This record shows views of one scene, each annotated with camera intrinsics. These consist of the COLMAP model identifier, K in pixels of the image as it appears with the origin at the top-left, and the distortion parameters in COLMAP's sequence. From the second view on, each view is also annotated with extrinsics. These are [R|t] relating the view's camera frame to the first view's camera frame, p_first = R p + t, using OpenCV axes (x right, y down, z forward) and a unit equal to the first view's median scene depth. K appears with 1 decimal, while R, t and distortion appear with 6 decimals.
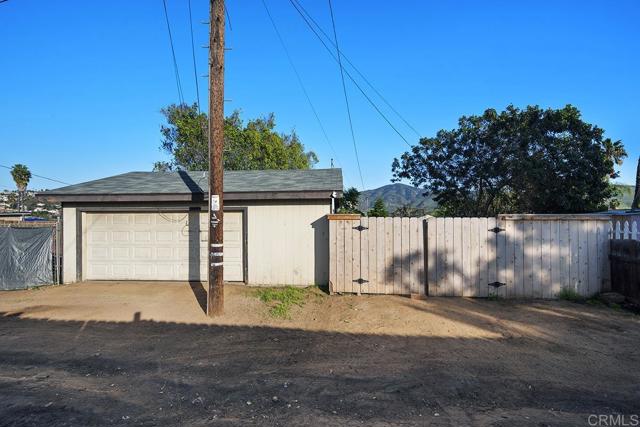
lens RADIAL K [[271.3, 0, 320.0], [0, 271.3, 213.5], [0, 0, 1]] dist [0.000278, 0.000107]
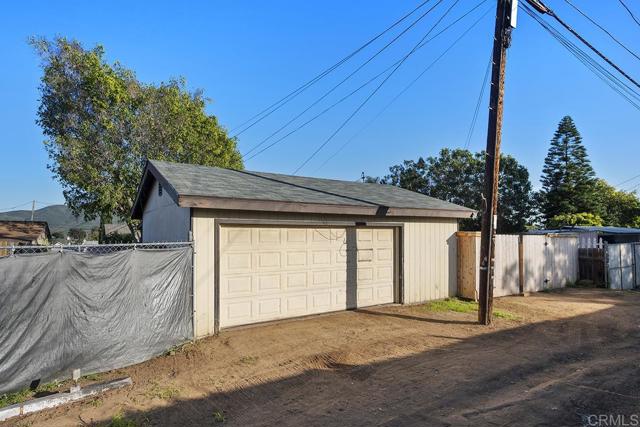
lens RADIAL K [[360.0, 0, 297.2], [0, 360.0, 215.4], [0, 0, 1]] dist [0.000655, -0.000497]
pose [[0.804797, 0.035809, 0.592469, -1.505074], [-0.014598, 0.999071, -0.040554, 0.005513], [-0.593371, 0.023989, 0.804572, 0.222330]]
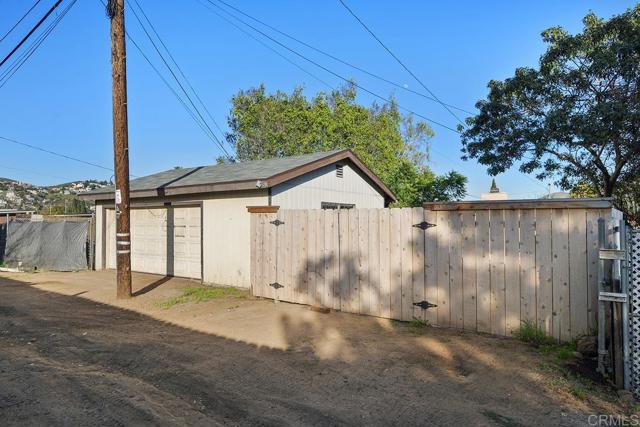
lens RADIAL K [[393.6, 0, 320.0], [0, 393.6, 213.5], [0, 0, 1]] dist [0.003193, 0.000580]
pose [[0.868978, -0.004929, -0.494826, 0.878646], [0.001479, 0.999972, -0.007362, 0.034287], [0.494849, 0.005665, 0.868961, 0.003971]]
